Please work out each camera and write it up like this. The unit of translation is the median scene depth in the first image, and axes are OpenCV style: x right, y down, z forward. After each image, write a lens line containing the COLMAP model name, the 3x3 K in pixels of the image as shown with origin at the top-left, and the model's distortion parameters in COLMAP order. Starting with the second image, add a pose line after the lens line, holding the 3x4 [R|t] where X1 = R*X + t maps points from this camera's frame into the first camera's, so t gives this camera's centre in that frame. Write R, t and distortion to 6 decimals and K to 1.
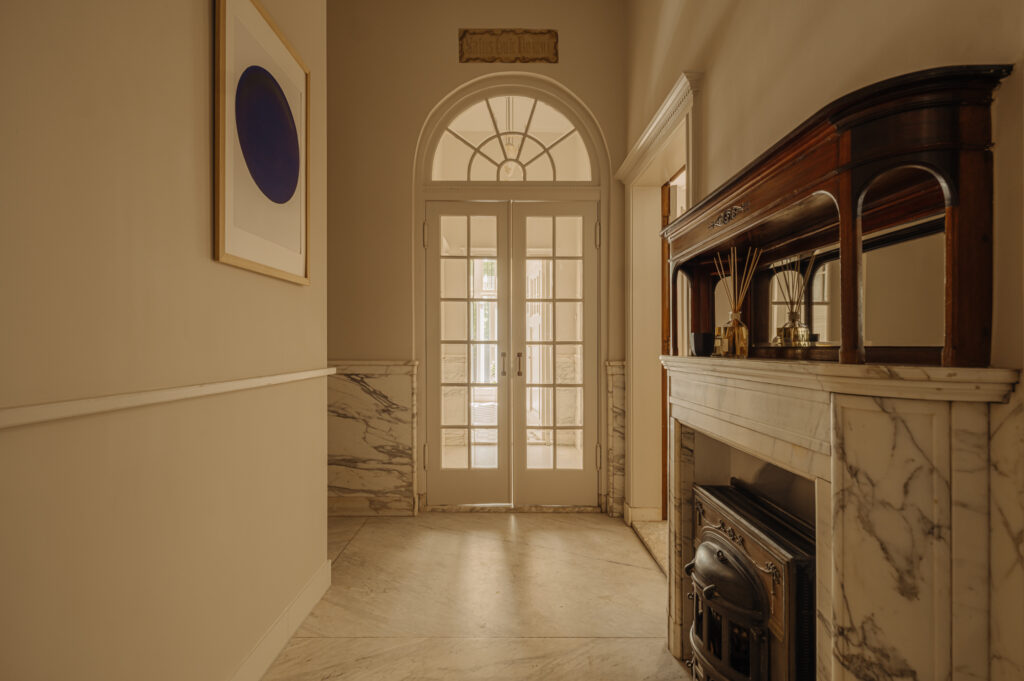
lens RADIAL K [[474.6, 0, 512.0], [0, 474.6, 340.5], [0, 0, 1]] dist [-0.002263, 0.000089]
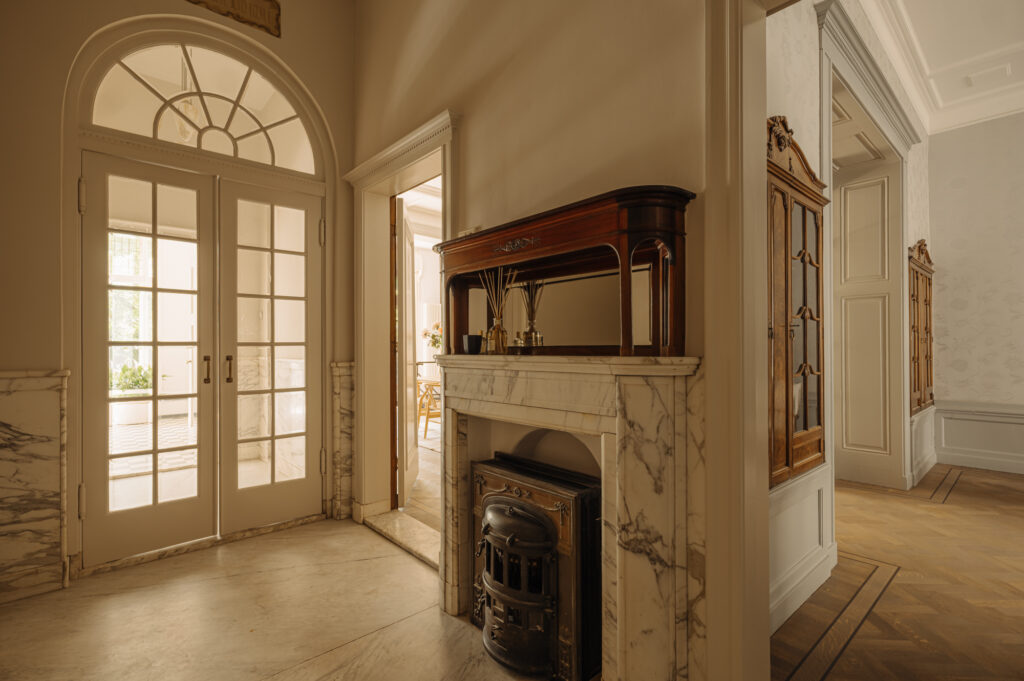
lens RADIAL K [[474.6, 0, 512.0], [0, 474.6, 340.5], [0, 0, 1]] dist [-0.002263, 0.000089]
pose [[0.746719, 0.001292, 0.665138, -0.178179], [0.000022, 0.999998, -0.001967, -0.000238], [-0.665140, 0.001483, 0.746717, 0.021315]]
